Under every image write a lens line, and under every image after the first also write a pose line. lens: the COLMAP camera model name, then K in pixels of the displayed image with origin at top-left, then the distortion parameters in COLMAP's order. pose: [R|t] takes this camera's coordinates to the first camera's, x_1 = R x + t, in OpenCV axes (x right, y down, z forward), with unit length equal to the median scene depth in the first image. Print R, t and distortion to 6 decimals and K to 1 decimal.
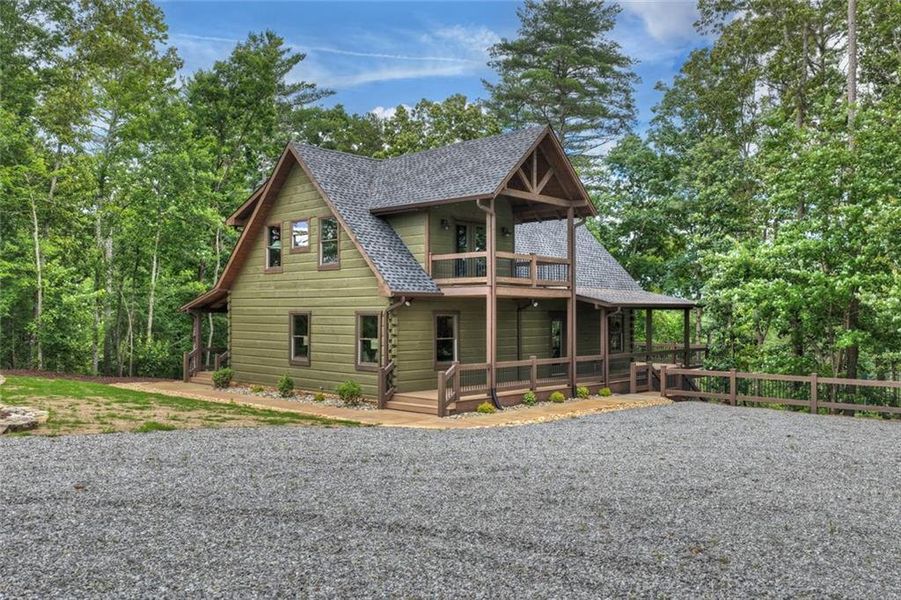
lens RADIAL K [[752.6, 0, 450.5], [0, 752.6, 300.0], [0, 0, 1]] dist [-0.002505, -0.001067]
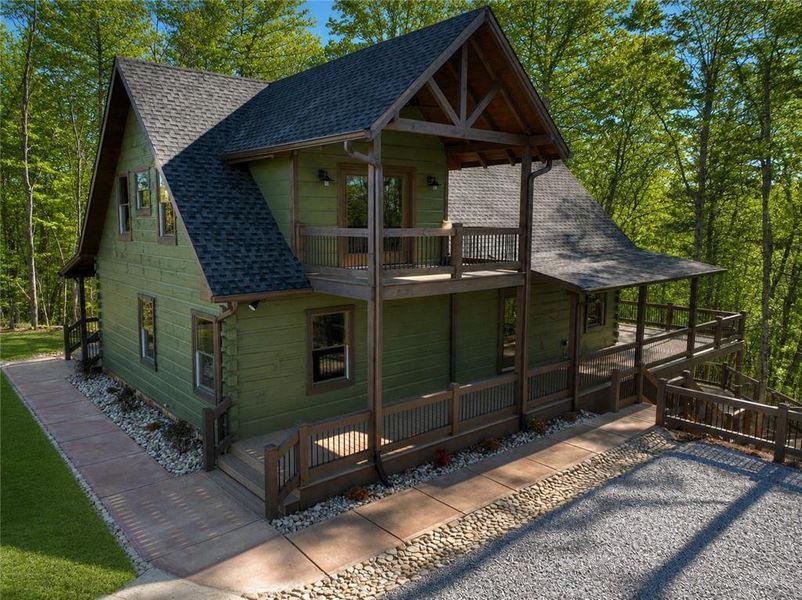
lens RADIAL K [[609.9, 0, 385.2], [0, 609.9, 299.2], [0, 0, 1]] dist [0.007423, 0.001902]
pose [[0.991187, 0.014484, -0.131674, 0.107832], [0.004728, 0.989503, 0.144436, -0.067175], [0.132384, -0.143785, 0.980714, 0.436978]]
